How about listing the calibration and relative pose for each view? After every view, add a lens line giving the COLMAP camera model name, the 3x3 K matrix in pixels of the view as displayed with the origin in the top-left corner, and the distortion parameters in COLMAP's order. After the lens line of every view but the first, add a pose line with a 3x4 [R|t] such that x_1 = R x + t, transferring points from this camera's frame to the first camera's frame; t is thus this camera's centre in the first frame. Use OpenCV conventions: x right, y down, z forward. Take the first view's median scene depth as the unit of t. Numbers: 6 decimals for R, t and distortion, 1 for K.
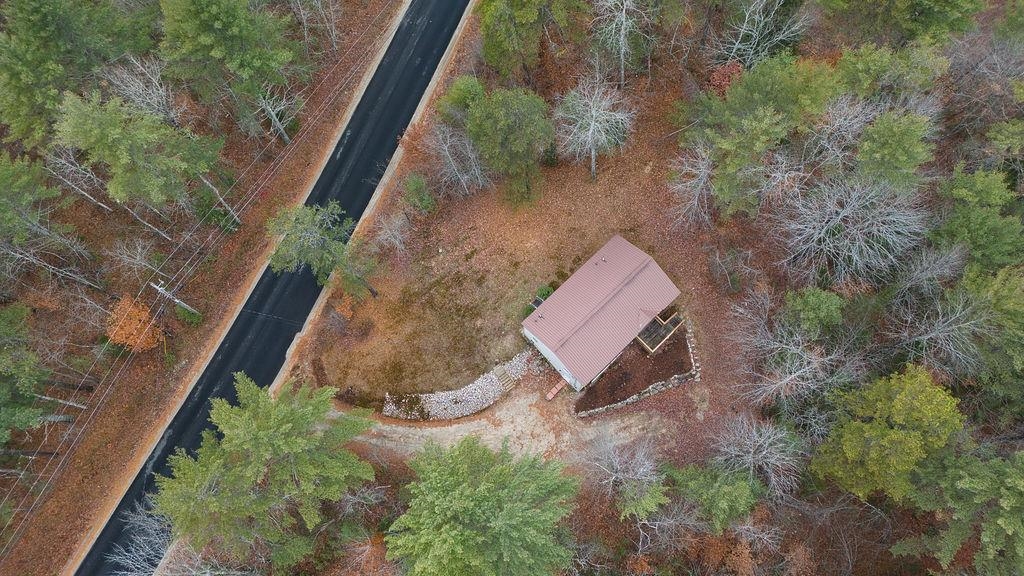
lens RADIAL K [[658.9, 0, 547.6], [0, 658.9, 288.6], [0, 0, 1]] dist [0.058876, -0.063175]
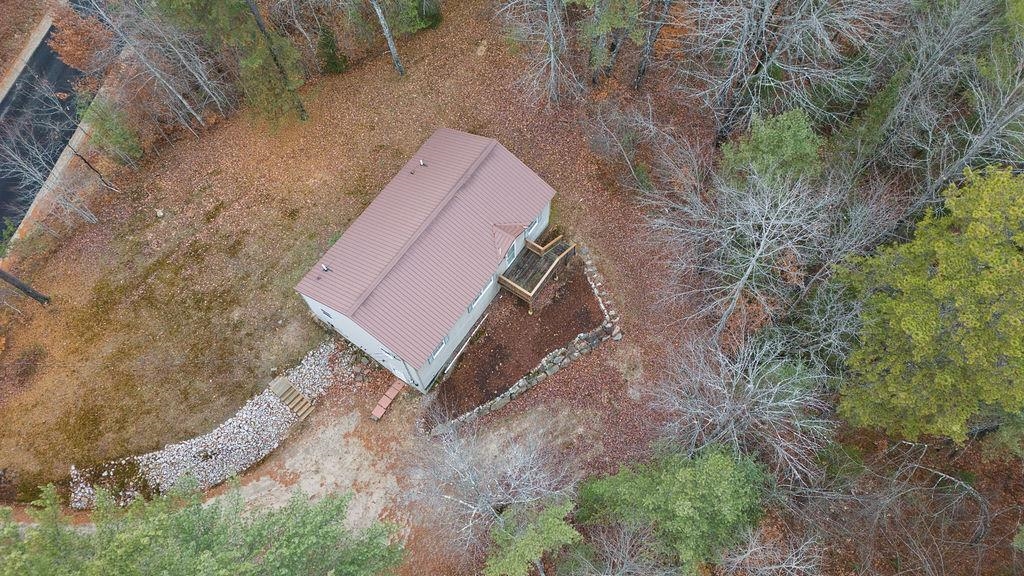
lens RADIAL K [[658.9, 0, 547.6], [0, 658.9, 288.6], [0, 0, 1]] dist [0.058876, -0.063175]
pose [[0.976486, -0.186207, 0.108640, 0.105957], [0.200266, 0.970062, -0.137378, 0.167455], [-0.079806, 0.155904, 0.984543, 0.398991]]
